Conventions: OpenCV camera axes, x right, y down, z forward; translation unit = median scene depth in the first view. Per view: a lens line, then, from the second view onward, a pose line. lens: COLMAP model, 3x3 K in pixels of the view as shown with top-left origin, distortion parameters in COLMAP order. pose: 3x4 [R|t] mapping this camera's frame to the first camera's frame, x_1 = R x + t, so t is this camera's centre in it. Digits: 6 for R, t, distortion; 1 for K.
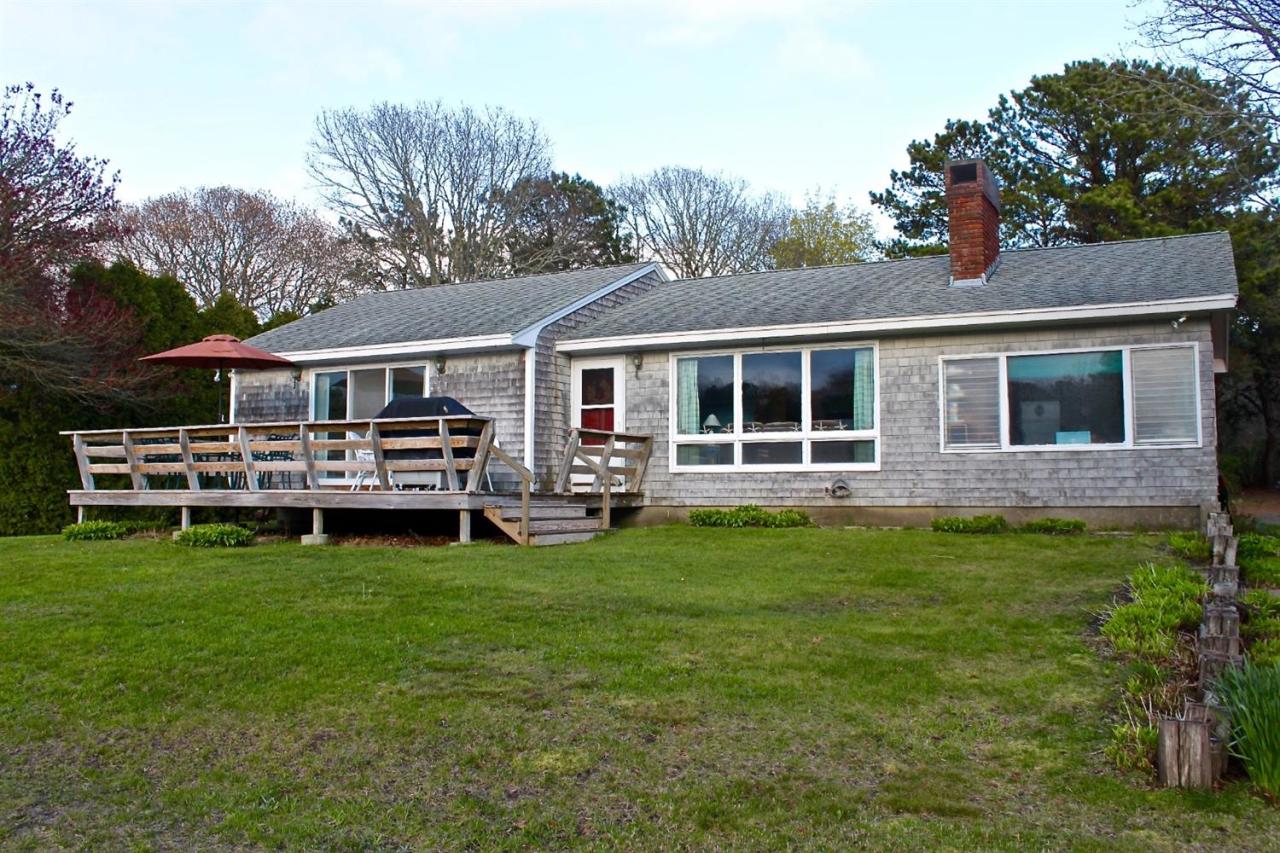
lens RADIAL K [[1117.2, 0, 645.4], [0, 1117.2, 395.2], [0, 0, 1]] dist [-0.181657, 0.193809]
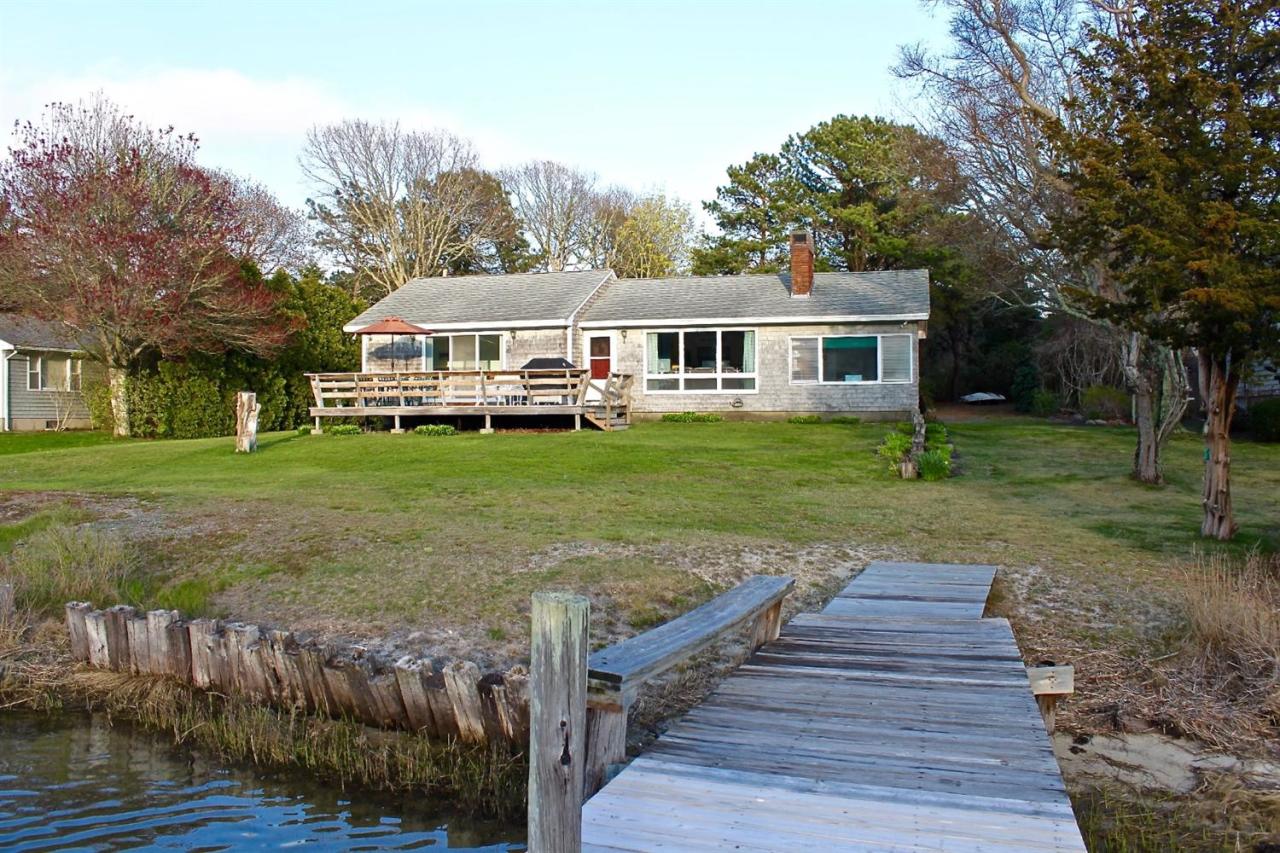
lens RADIAL K [[1117.2, 0, 645.4], [0, 1117.2, 395.2], [0, 0, 1]] dist [-0.181657, 0.193809]
pose [[0.970582, -0.004341, 0.240733, -0.447019], [-0.014287, 0.997037, 0.075580, -0.073906], [-0.240348, -0.076795, 0.967644, -0.848603]]
